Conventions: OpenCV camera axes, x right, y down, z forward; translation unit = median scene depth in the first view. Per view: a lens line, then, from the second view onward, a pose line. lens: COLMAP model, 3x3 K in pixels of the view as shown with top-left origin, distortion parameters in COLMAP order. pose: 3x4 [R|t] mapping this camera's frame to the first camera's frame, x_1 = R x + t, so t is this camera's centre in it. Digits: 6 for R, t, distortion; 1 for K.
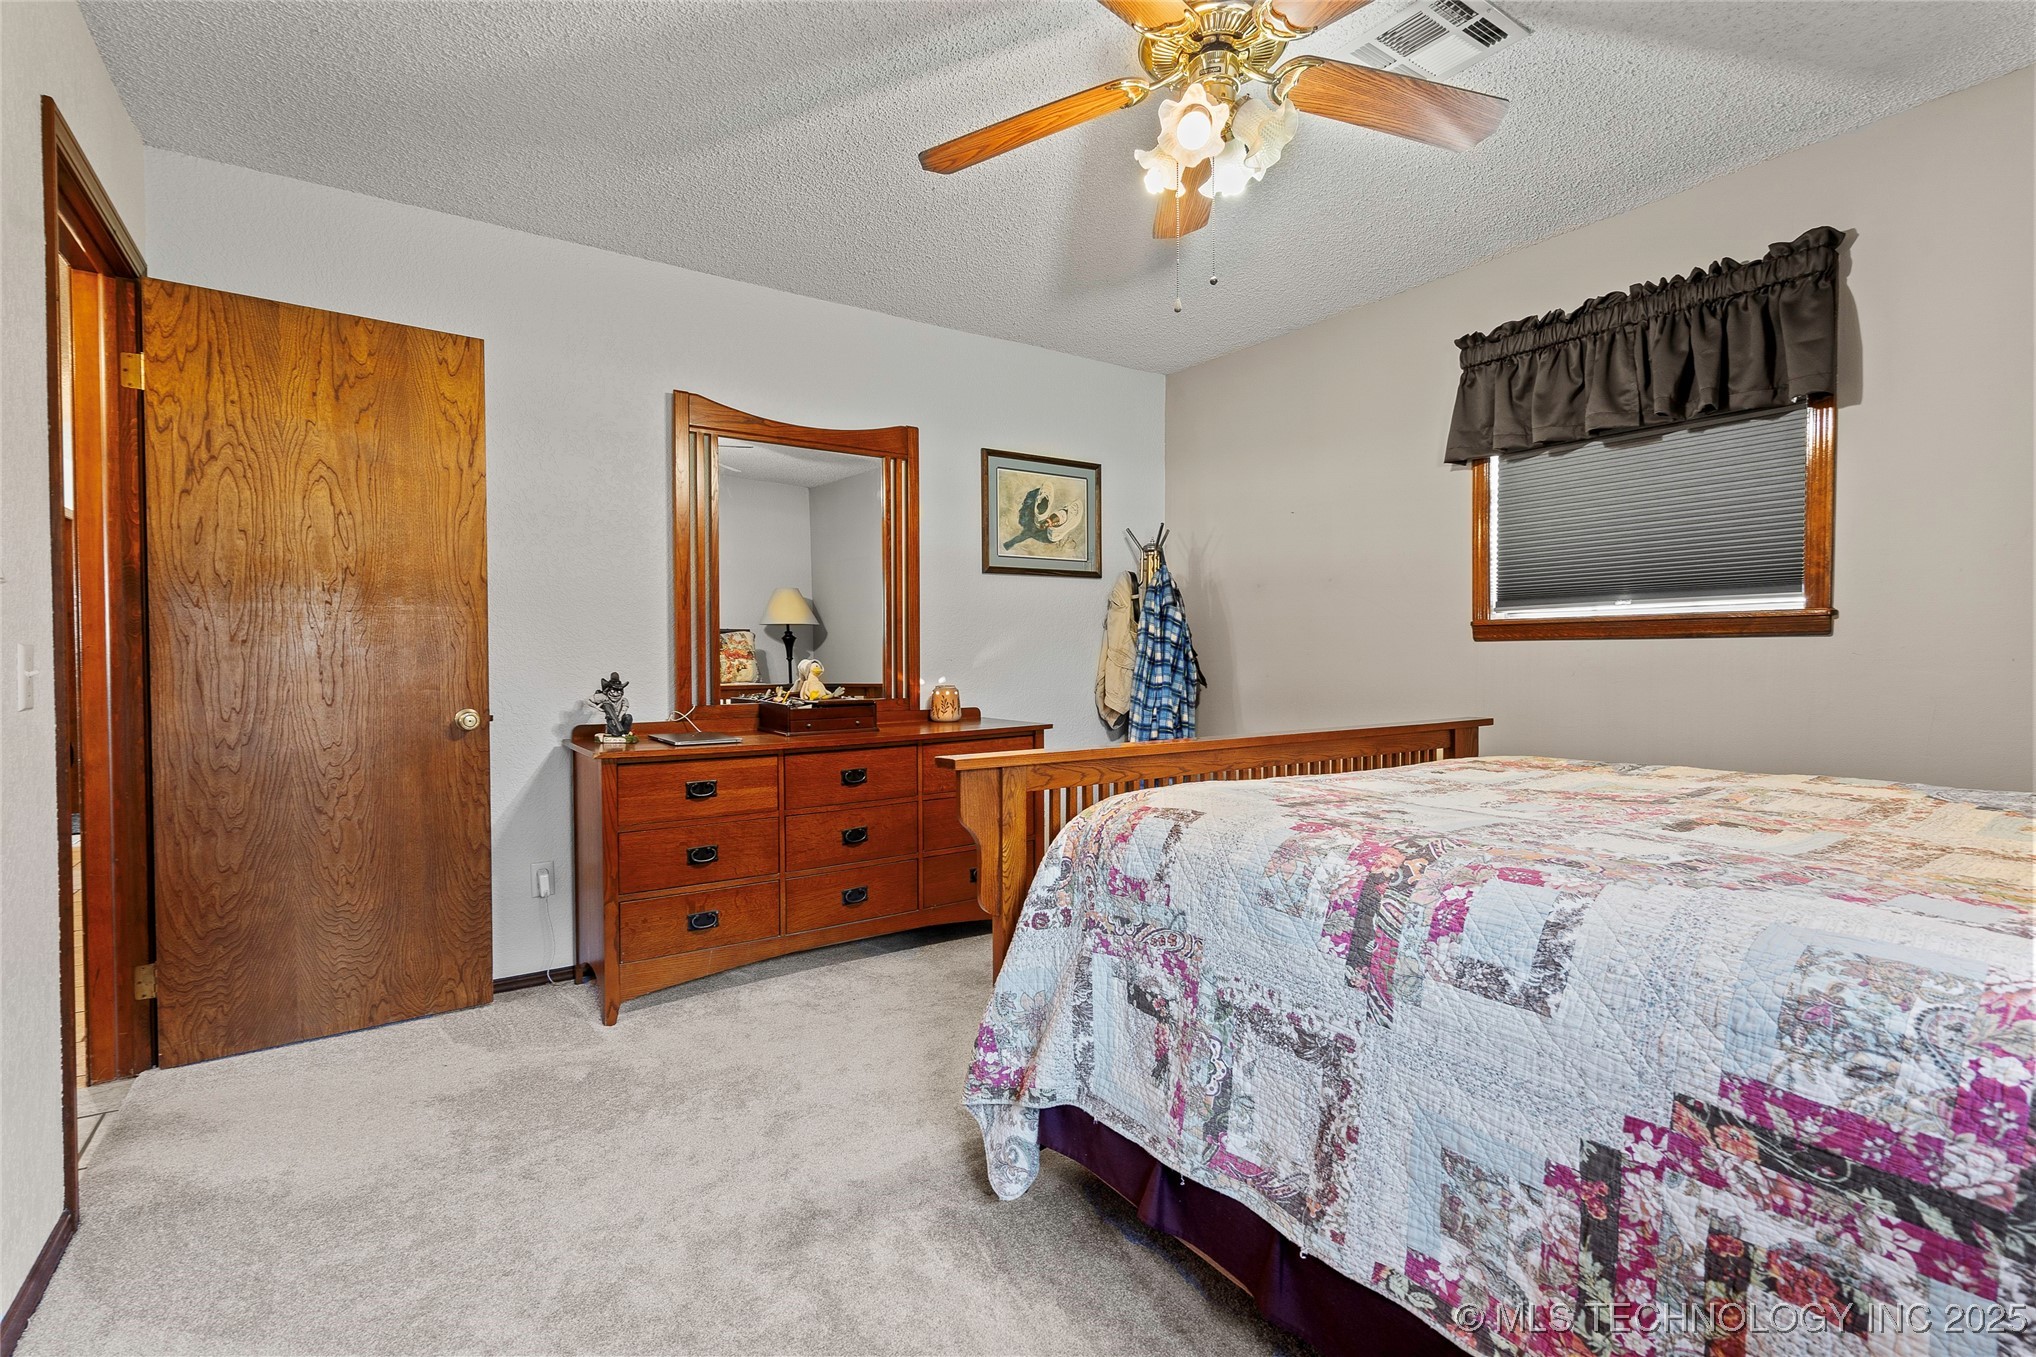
lens RADIAL K [[942.2, 0, 1025.2], [0, 942.2, 676.8], [0, 0, 1]] dist [-0.000774, 0.003250]
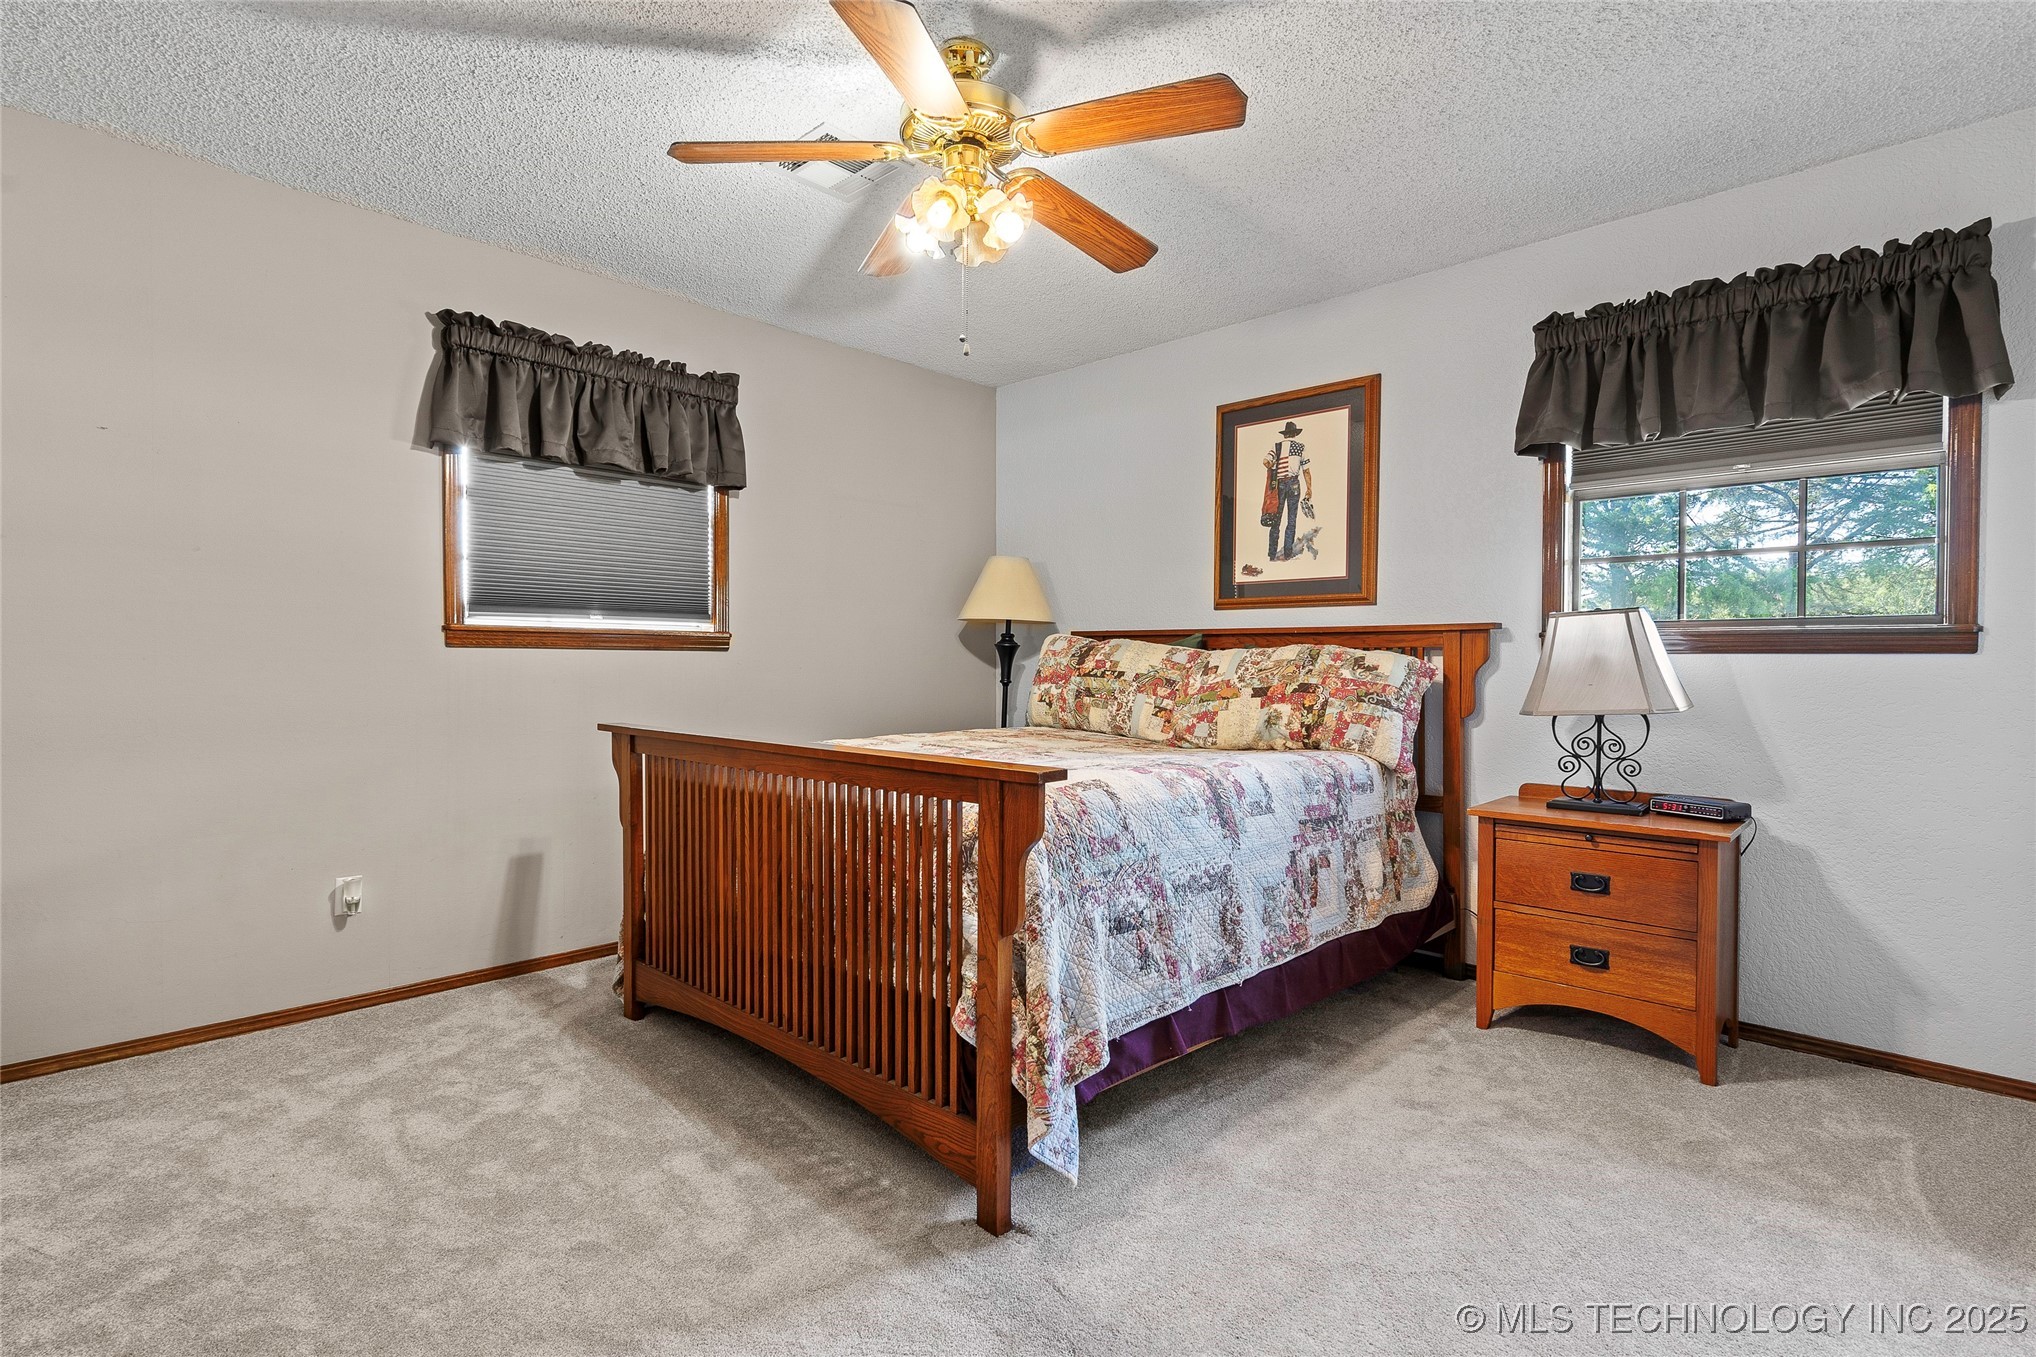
lens RADIAL K [[942.2, 0, 1027.6], [0, 942.2, 683.4], [0, 0, 1]] dist [-0.000774, 0.003250]
pose [[-0.182732, -0.015242, 0.983045, -1.137916], [0.017160, 0.999678, 0.018690, -0.021697], [-0.983013, 0.020284, -0.182412, 1.358601]]
